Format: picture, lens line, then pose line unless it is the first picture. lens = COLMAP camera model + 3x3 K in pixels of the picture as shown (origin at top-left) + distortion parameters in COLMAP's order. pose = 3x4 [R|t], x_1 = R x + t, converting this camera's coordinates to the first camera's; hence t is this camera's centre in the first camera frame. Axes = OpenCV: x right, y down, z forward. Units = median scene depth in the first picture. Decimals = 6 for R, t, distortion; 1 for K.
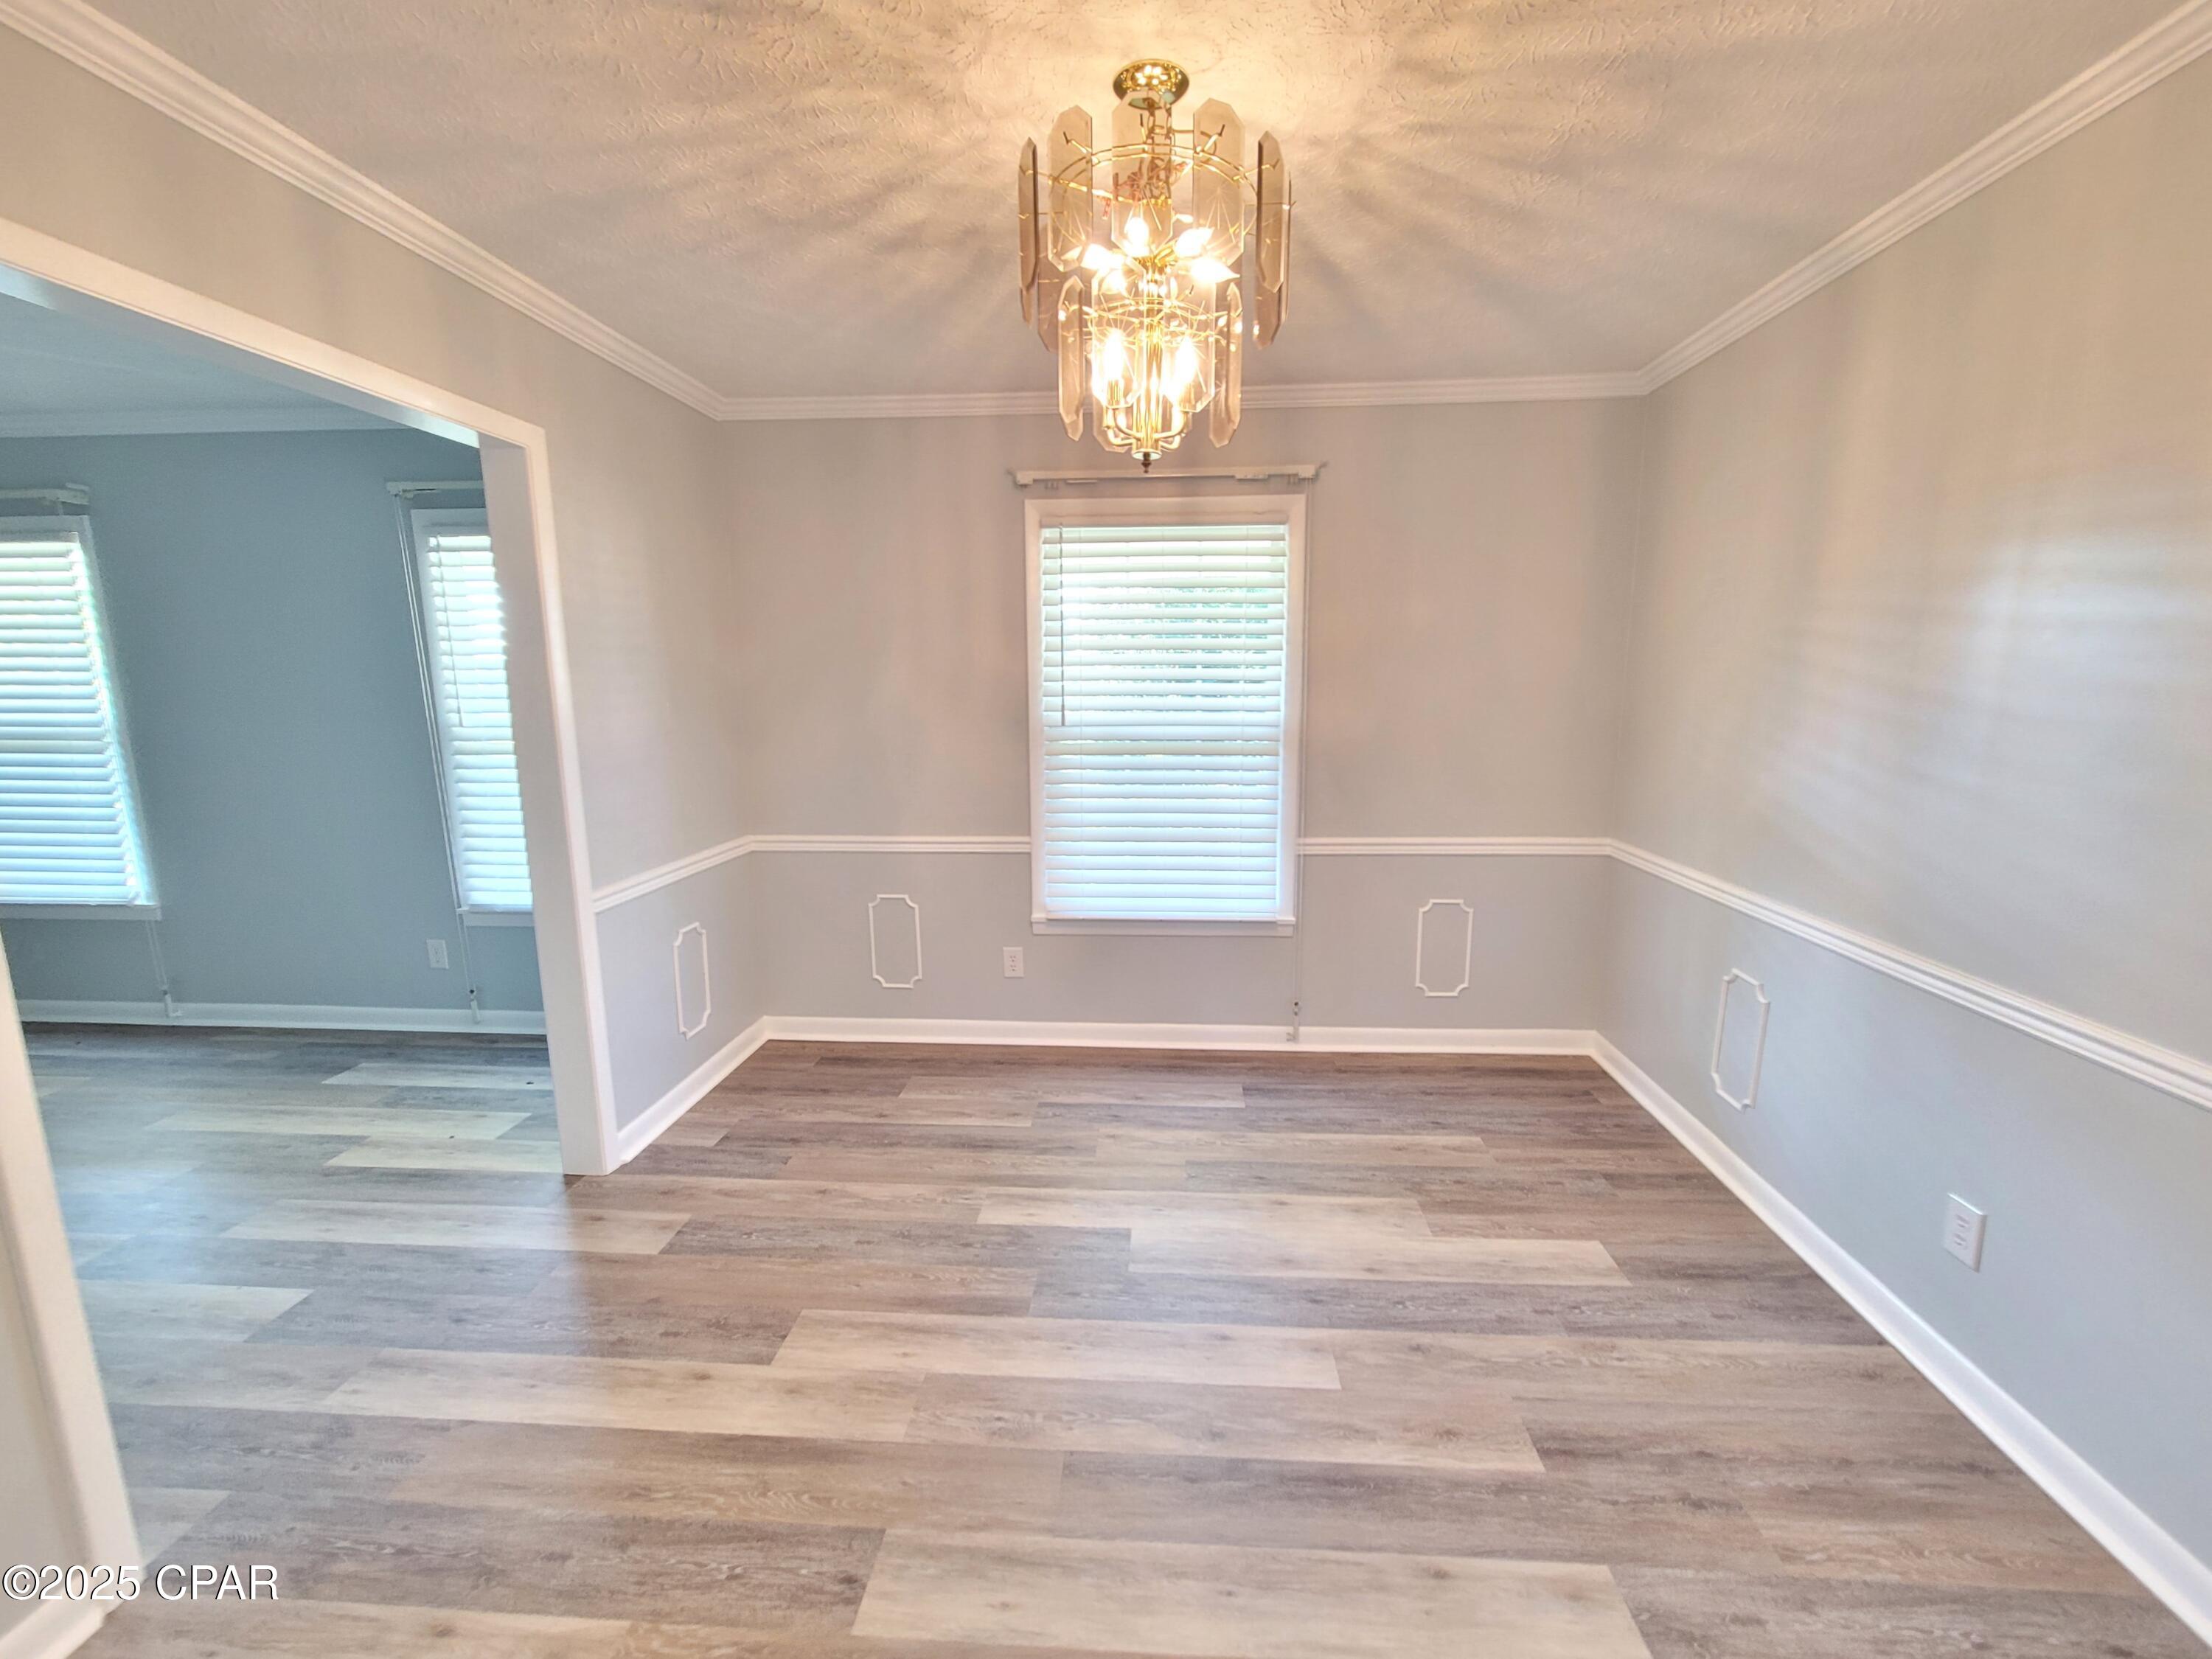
lens RADIAL K [[887.8, 0, 1120.8], [0, 887.8, 835.5], [0, 0, 1]] dist [0.003951, -0.000787]
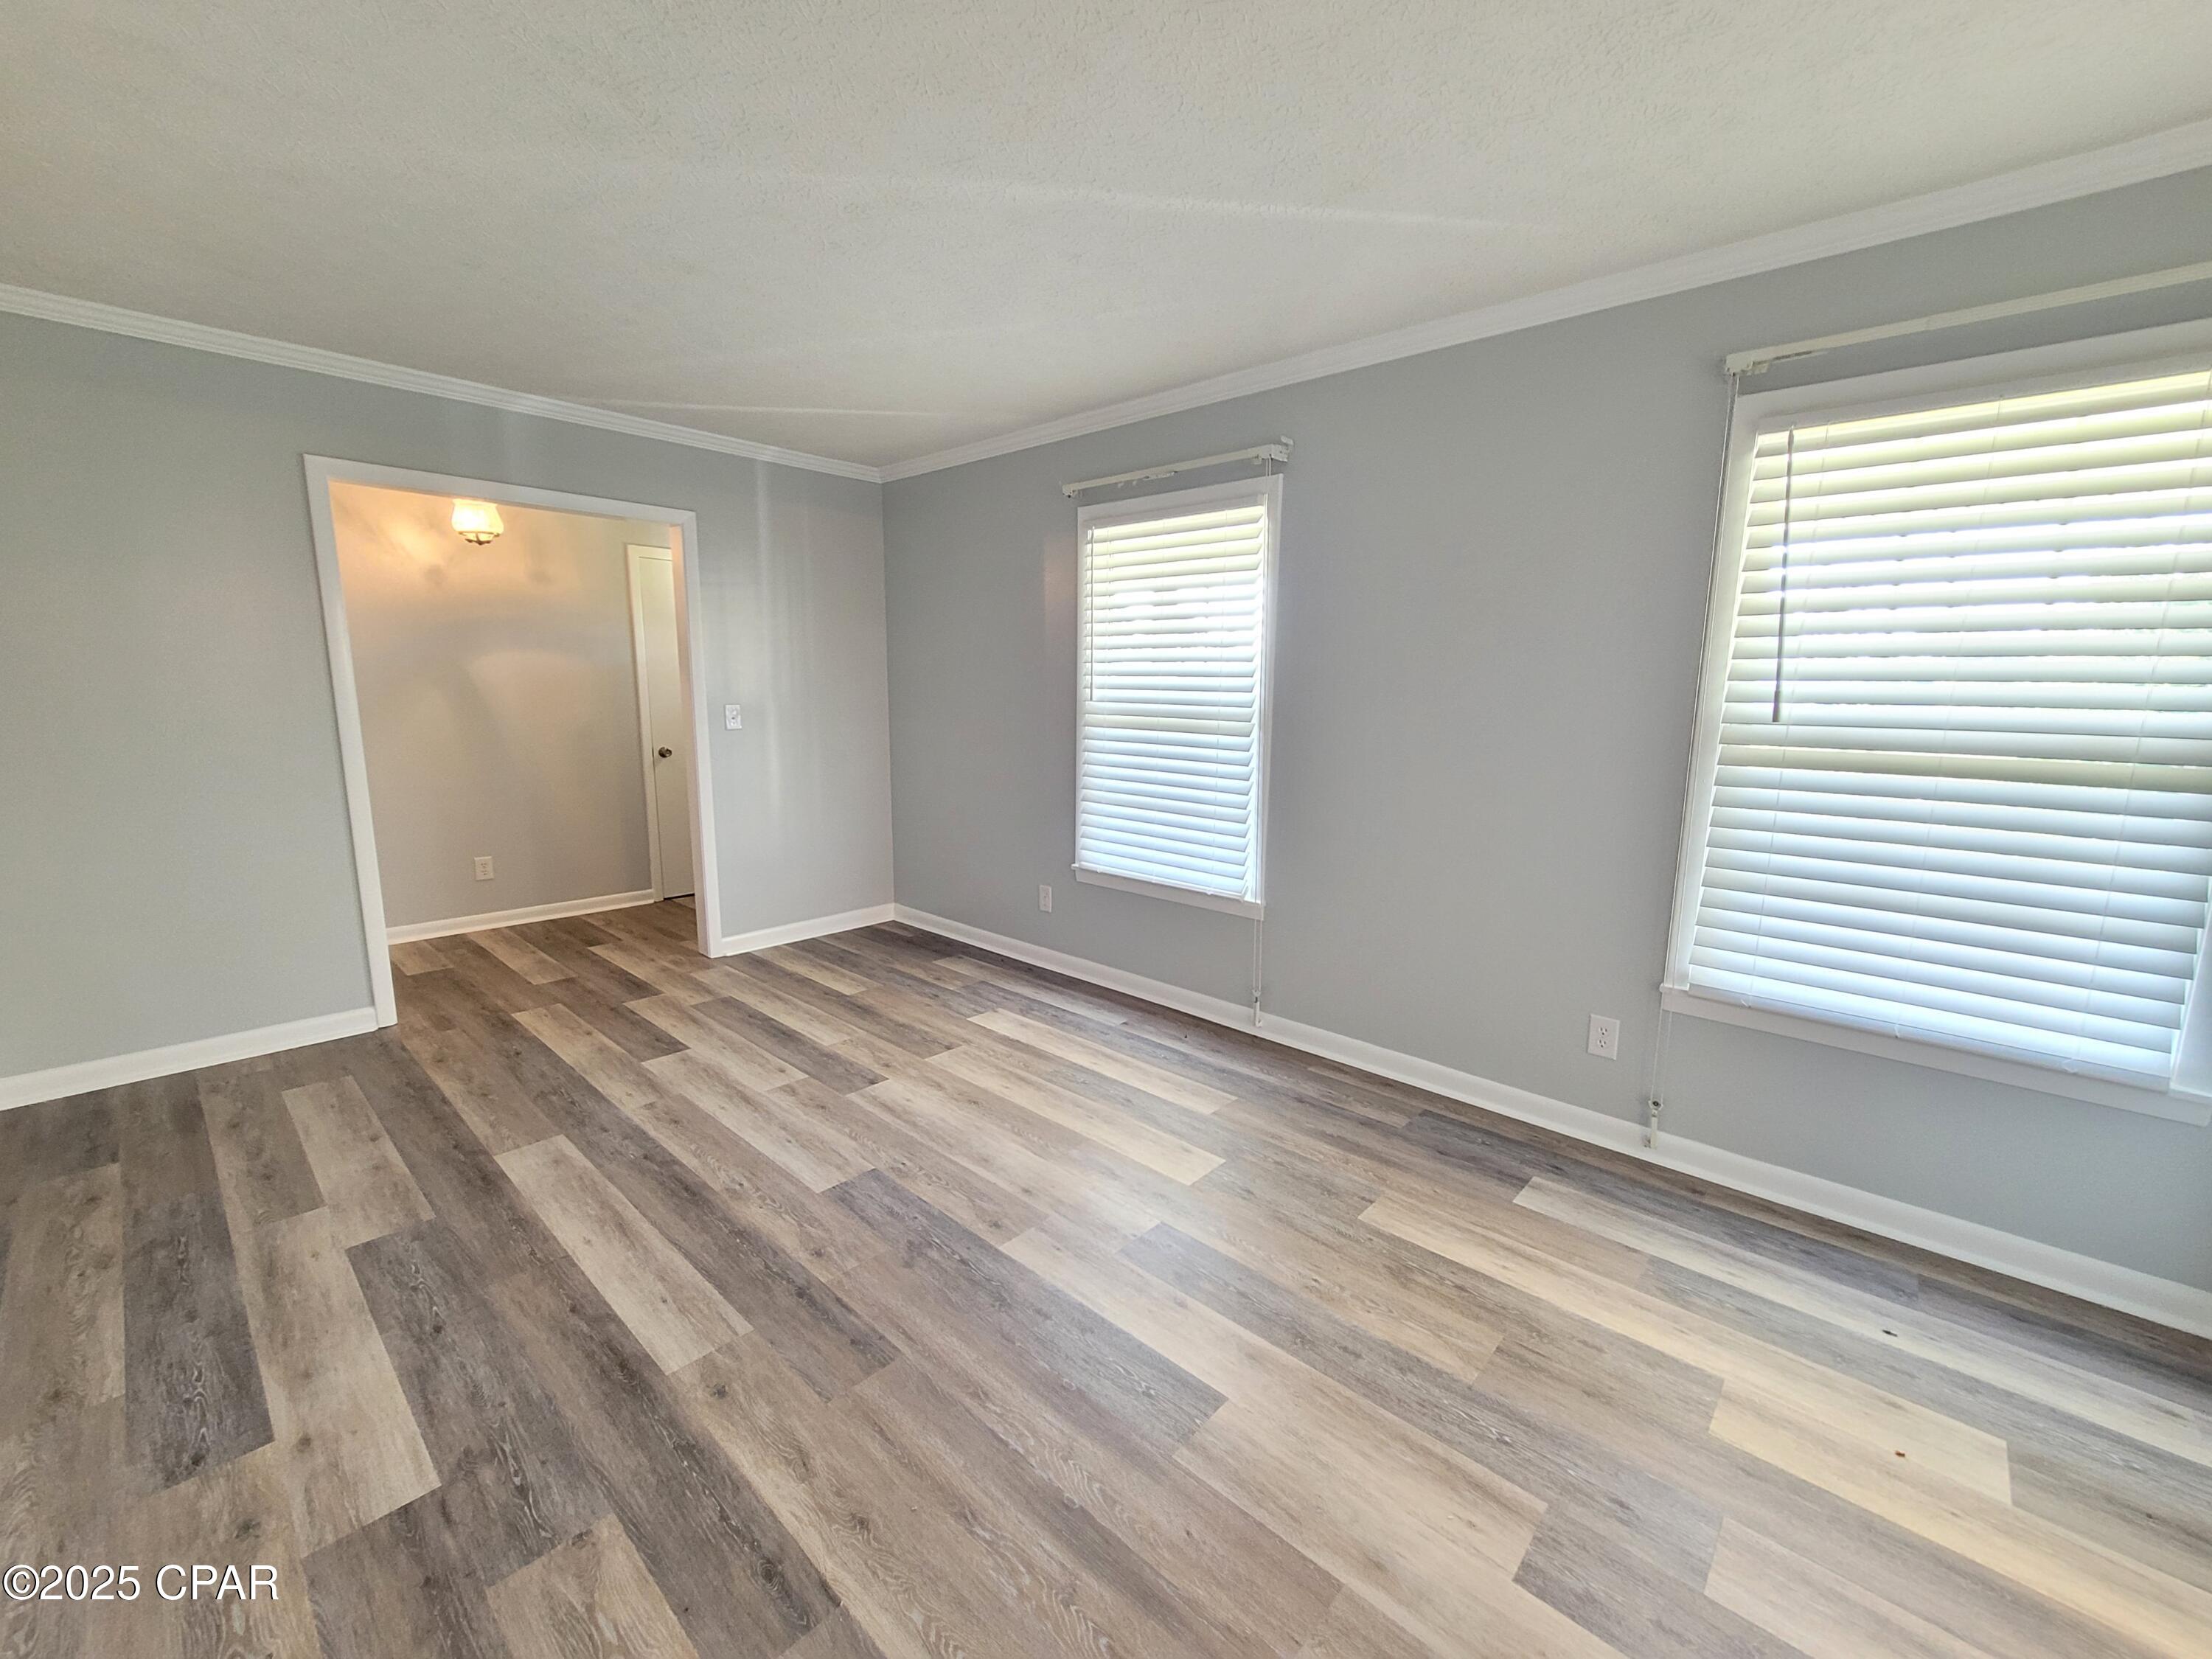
lens RADIAL K [[887.8, 0, 1089.6], [0, 887.8, 823.7], [0, 0, 1]] dist [0.003951, -0.000787]
pose [[0.779904, 0.109873, -0.616180, -0.747854], [-0.106090, 0.993432, 0.042863, -0.027229], [0.616843, 0.031941, 0.786438, 0.194274]]
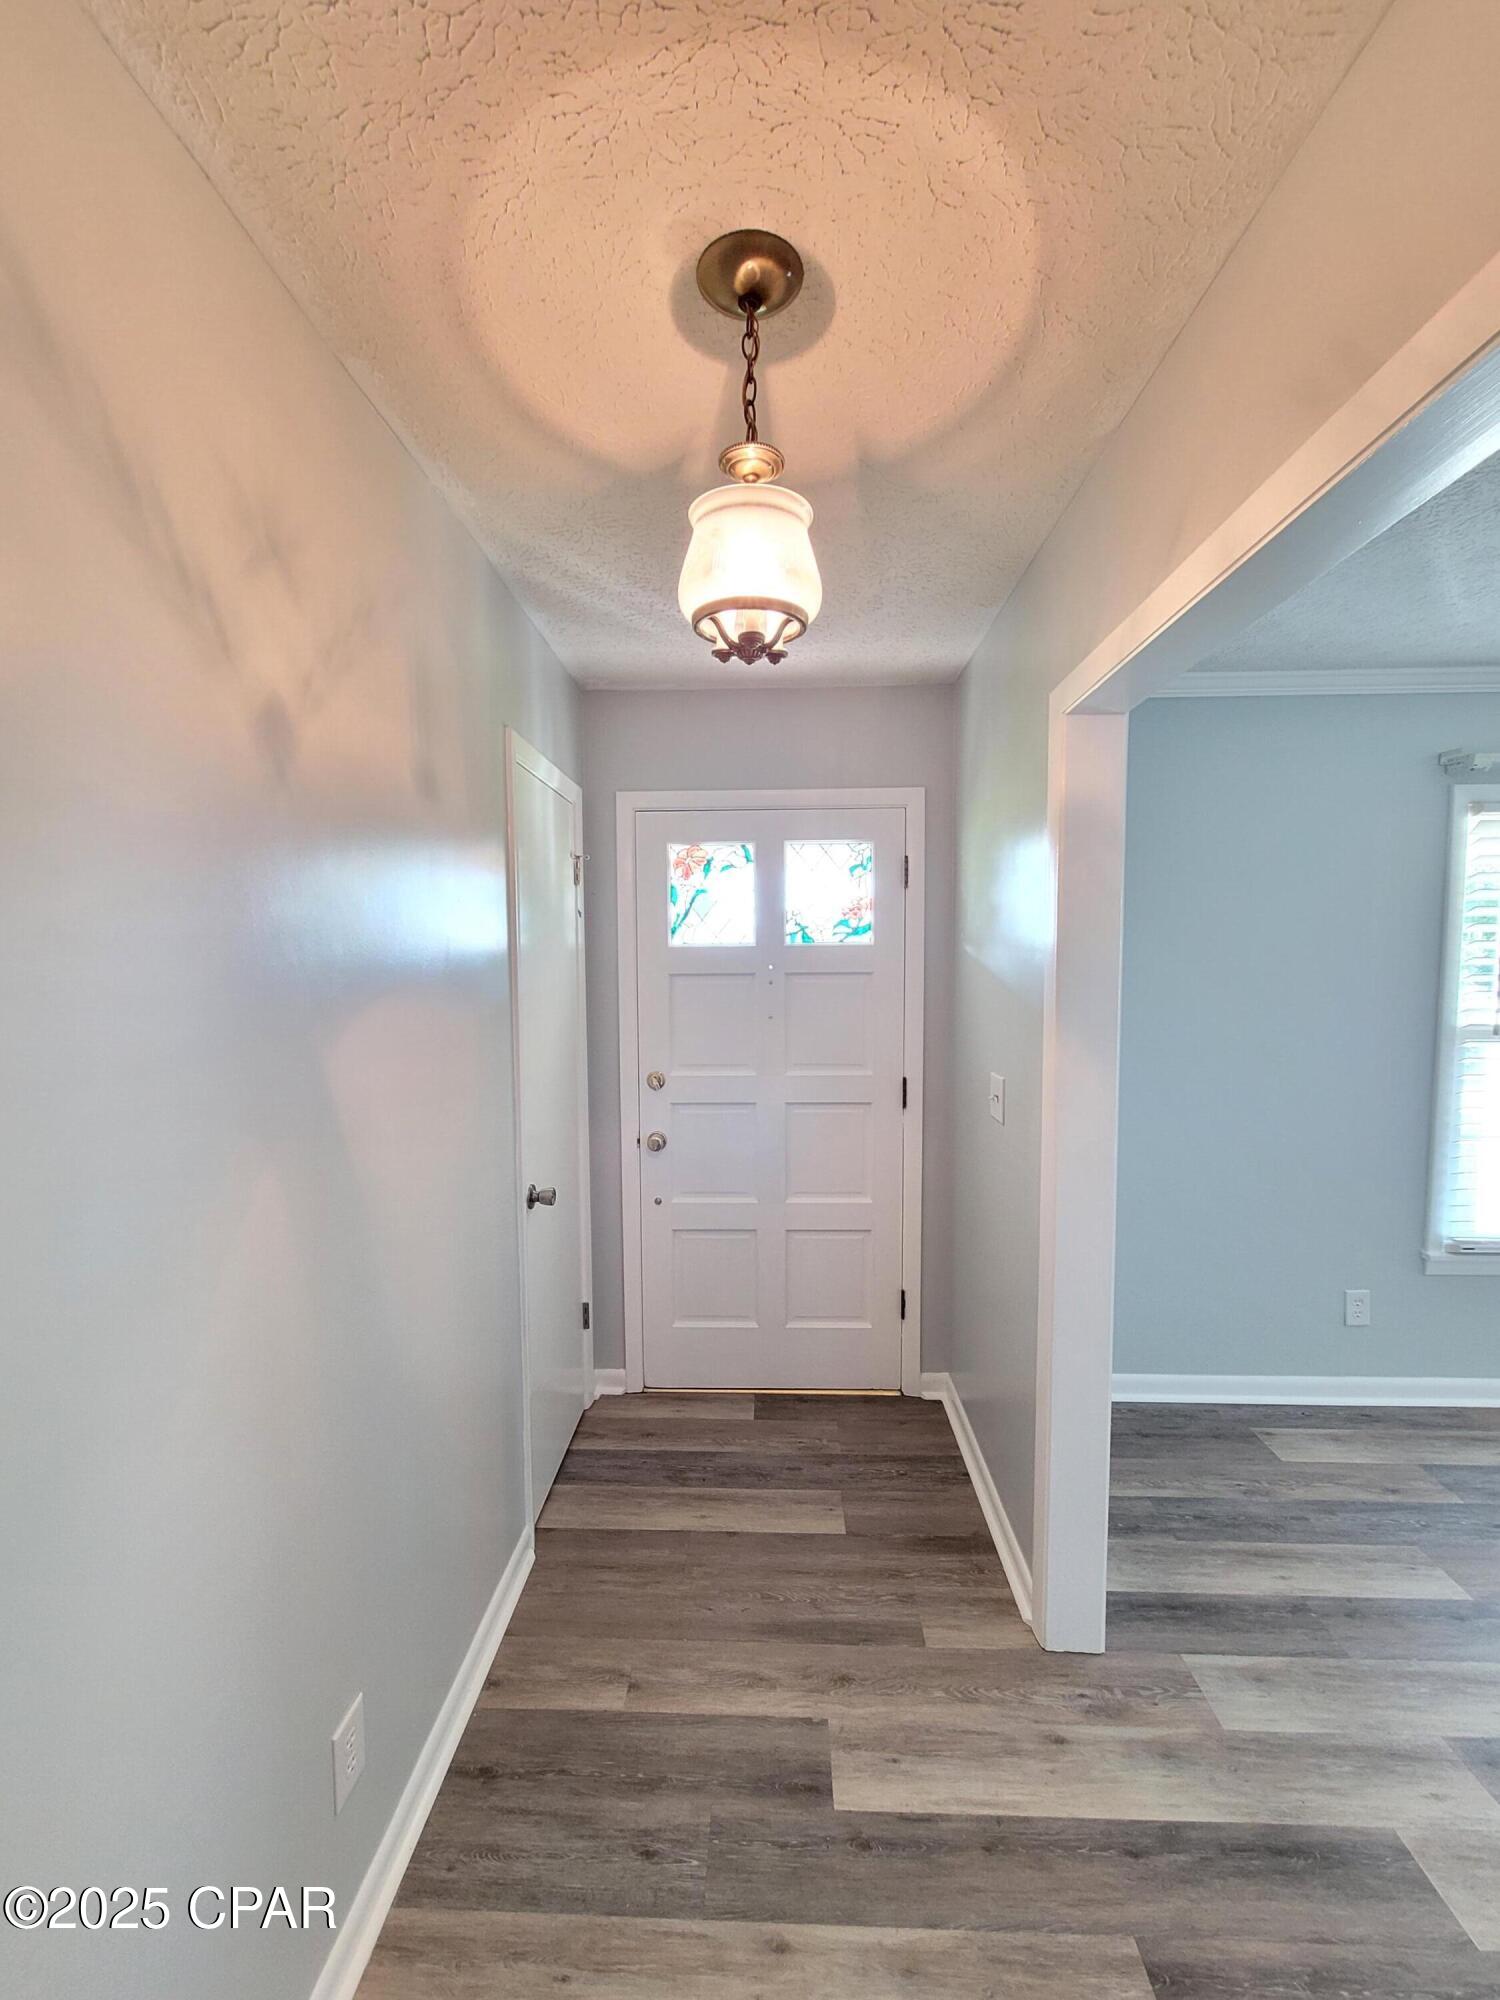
lens RADIAL K [[802.8, 0, 750.1], [0, 802.8, 1002.7], [0, 0, 1]] dist [0.003951, -0.000787]
pose [[0.999493, -0.003548, 0.031633, -2.183128], [0.006827, 0.994536, -0.104173, -0.091283], [-0.031090, 0.104336, 0.994056, 0.309296]]
